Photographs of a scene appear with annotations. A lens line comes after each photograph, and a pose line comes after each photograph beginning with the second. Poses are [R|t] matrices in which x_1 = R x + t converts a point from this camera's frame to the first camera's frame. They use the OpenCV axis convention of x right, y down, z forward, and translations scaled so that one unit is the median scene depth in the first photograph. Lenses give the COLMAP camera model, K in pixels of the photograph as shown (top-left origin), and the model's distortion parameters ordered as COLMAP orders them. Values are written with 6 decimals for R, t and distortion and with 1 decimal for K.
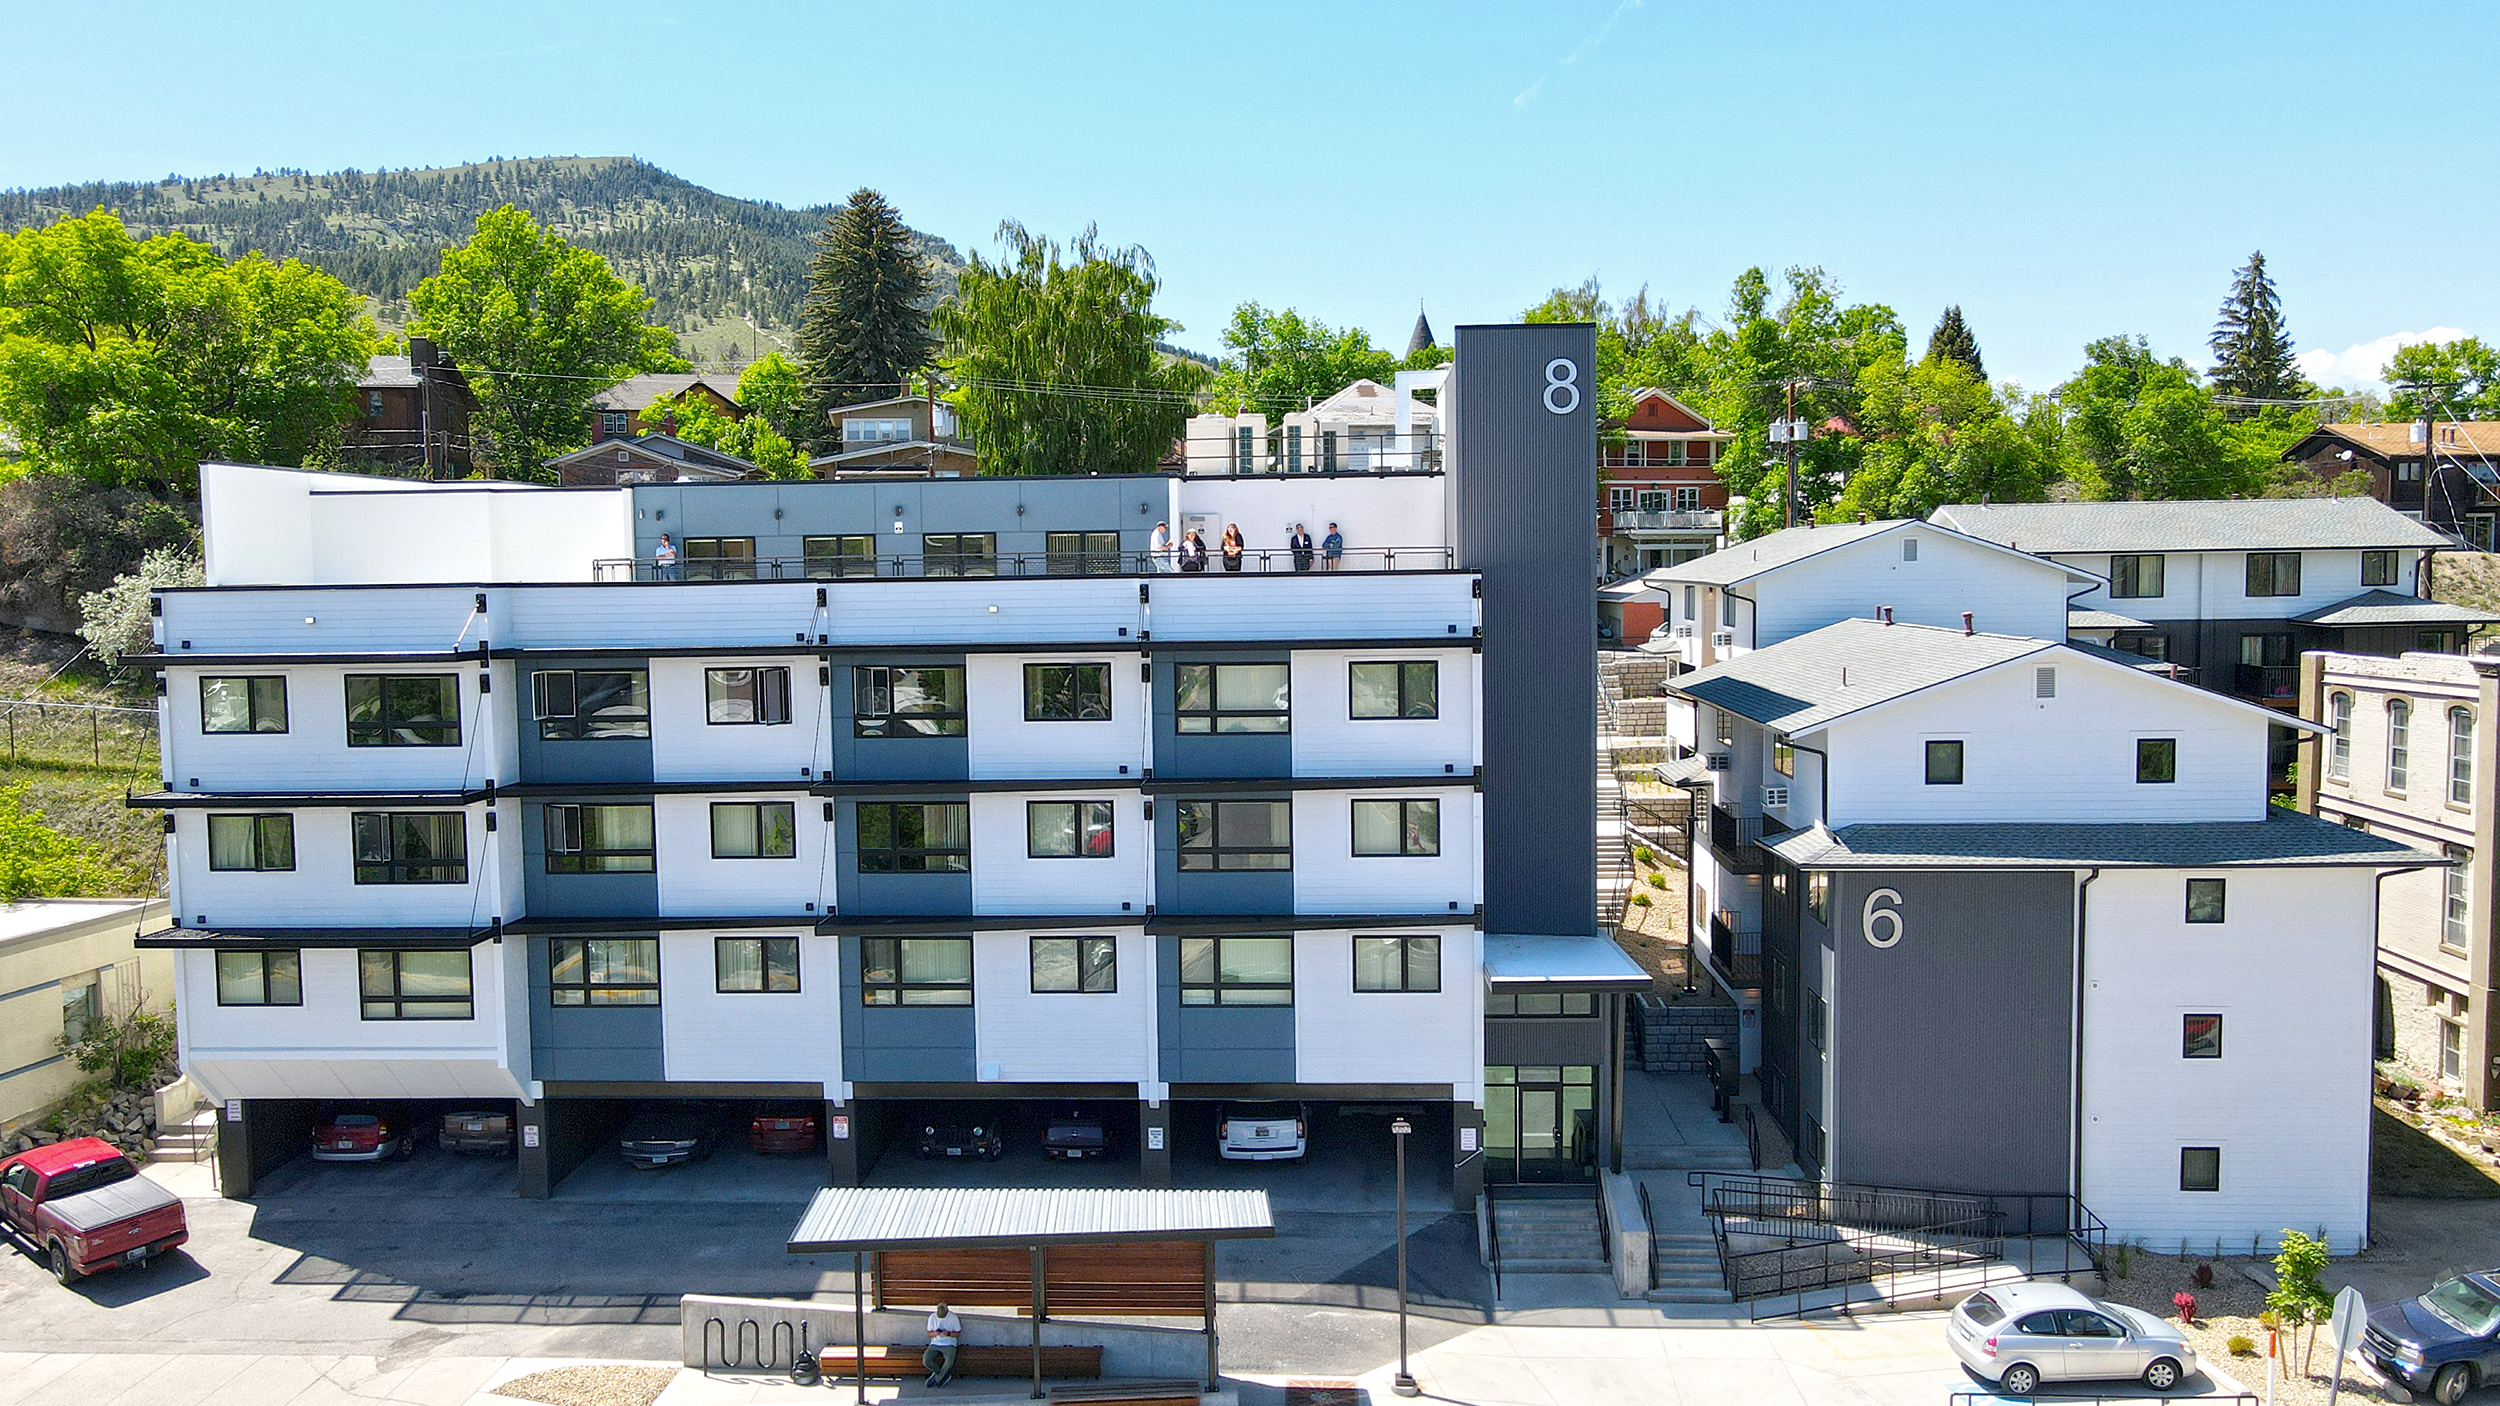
lens RADIAL K [[1806.3, 0, 1253.3], [0, 1806.3, 700.8], [0, 0, 1]] dist [0.011278, 0.005814]
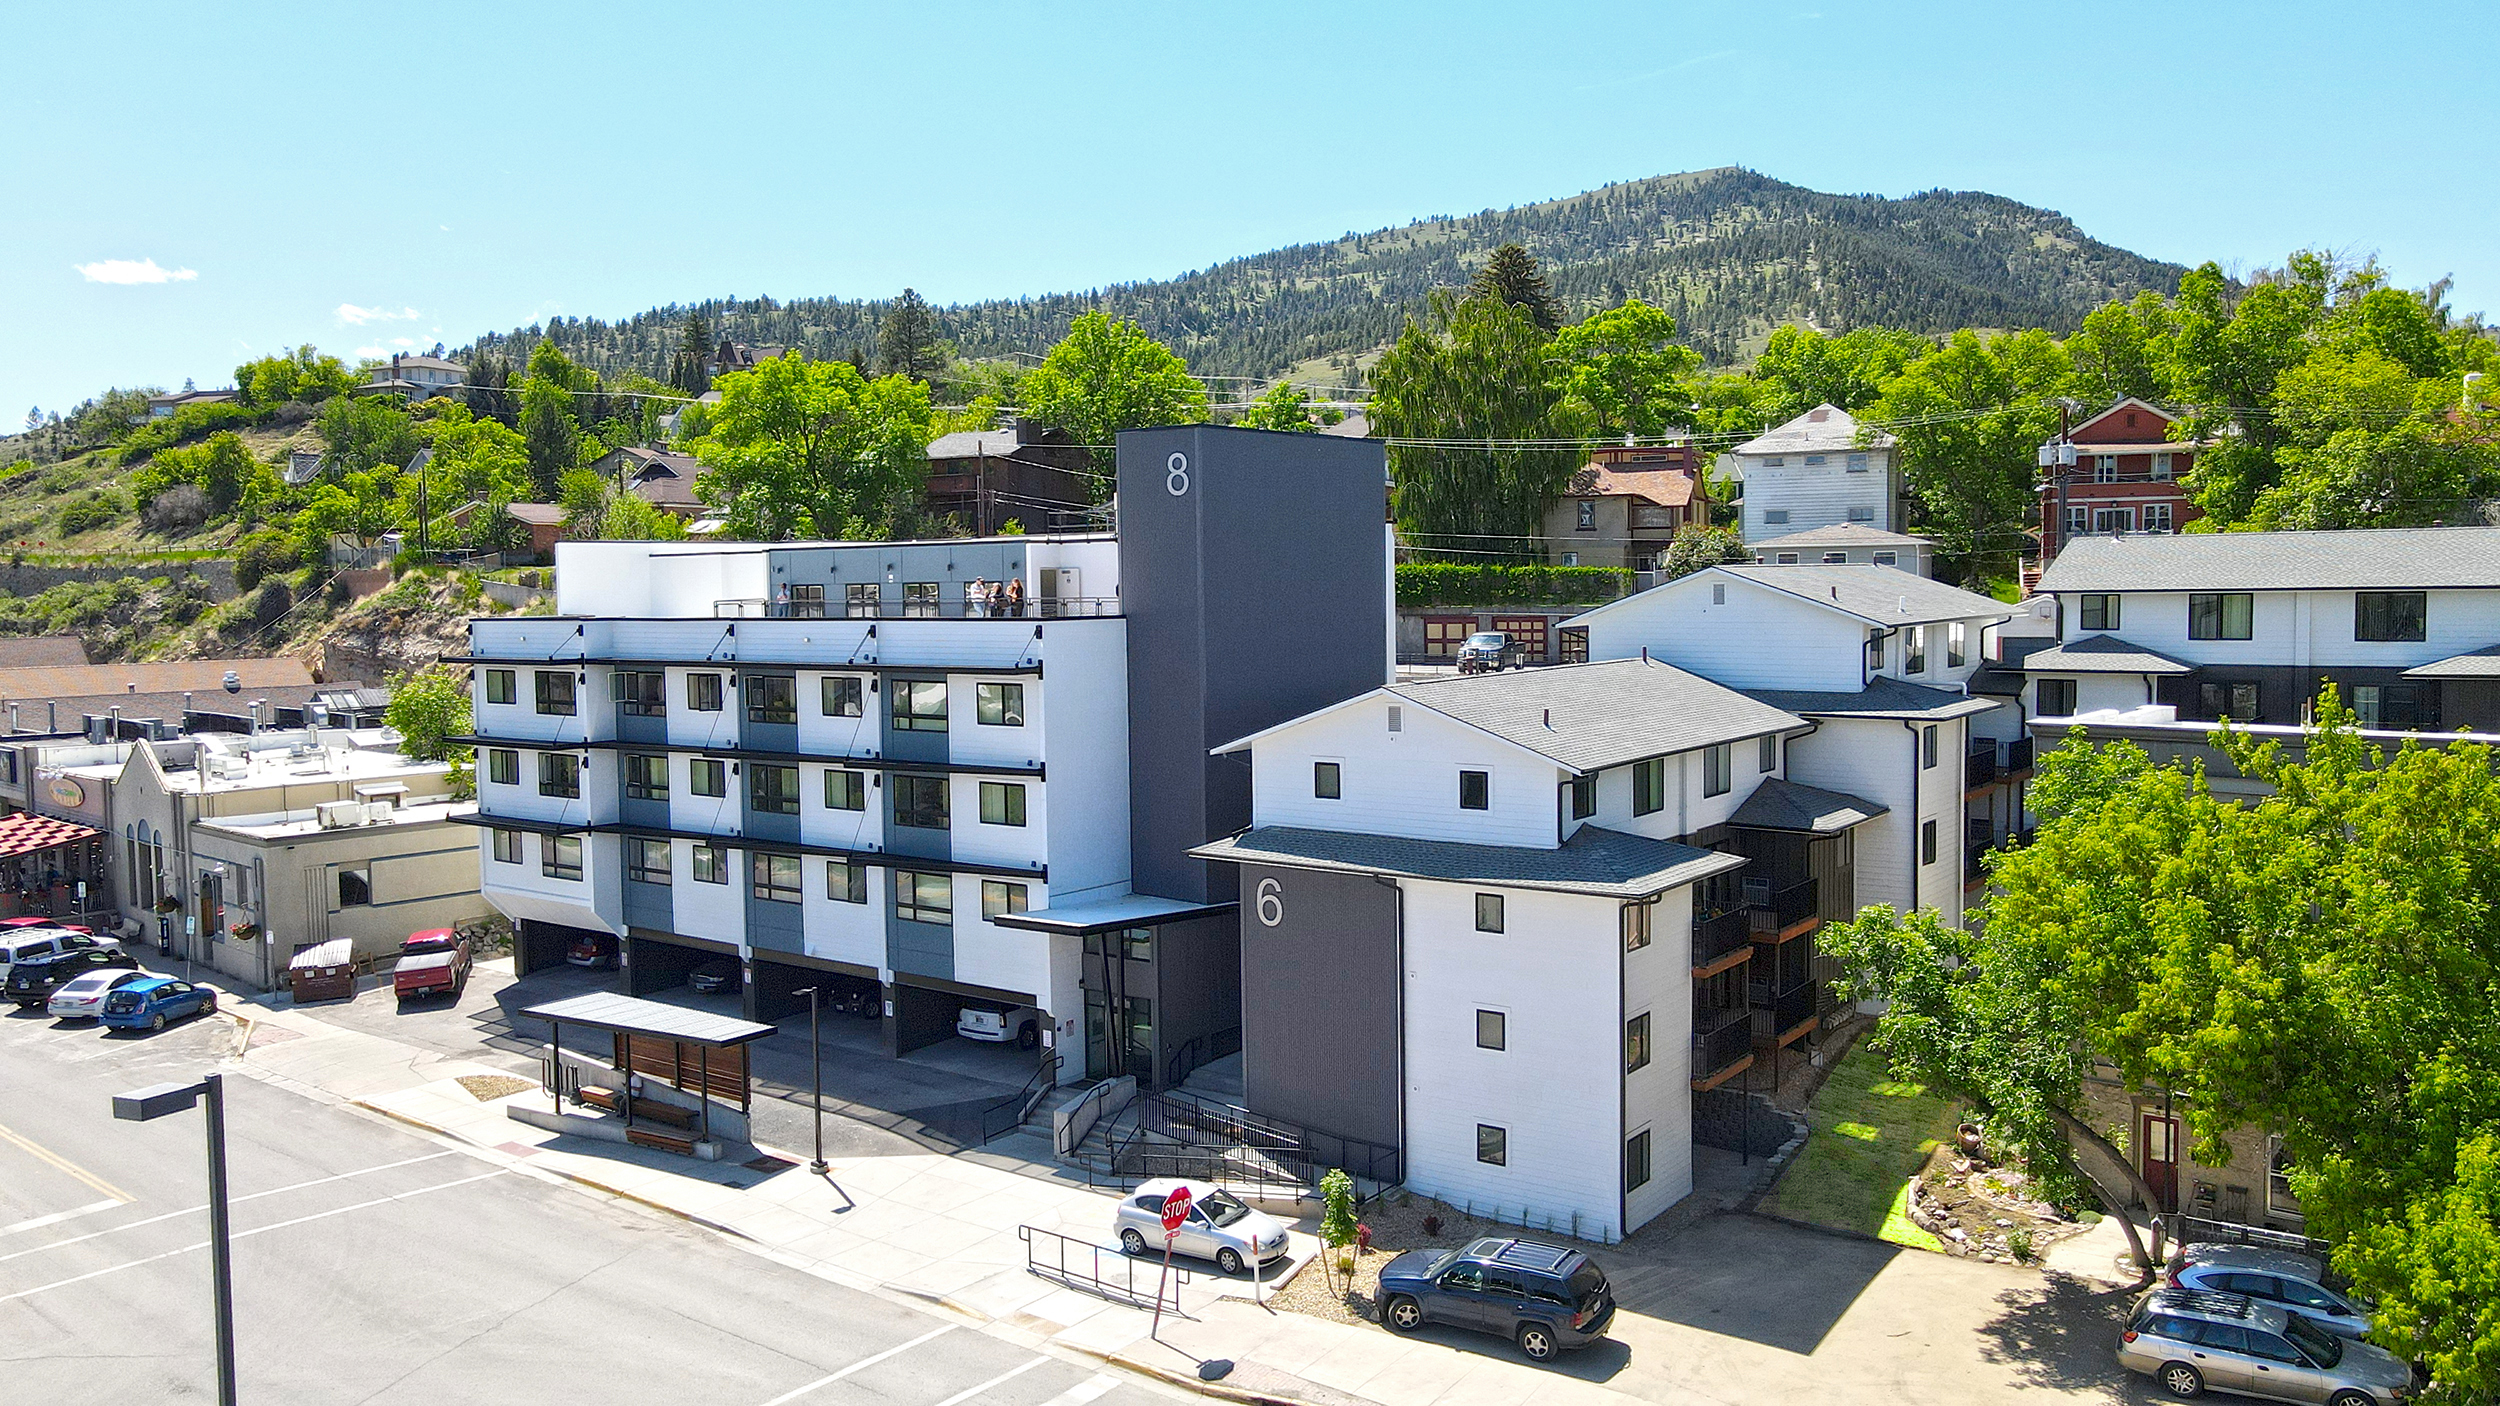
lens RADIAL K [[1806.3, 0, 1241.0], [0, 1806.3, 702.4], [0, 0, 1]] dist [0.011278, 0.005814]
pose [[0.833584, 0.038541, -0.551047, 0.974535], [-0.038312, 0.999195, 0.011929, -0.030236], [0.551063, 0.011168, 0.834389, -0.049780]]
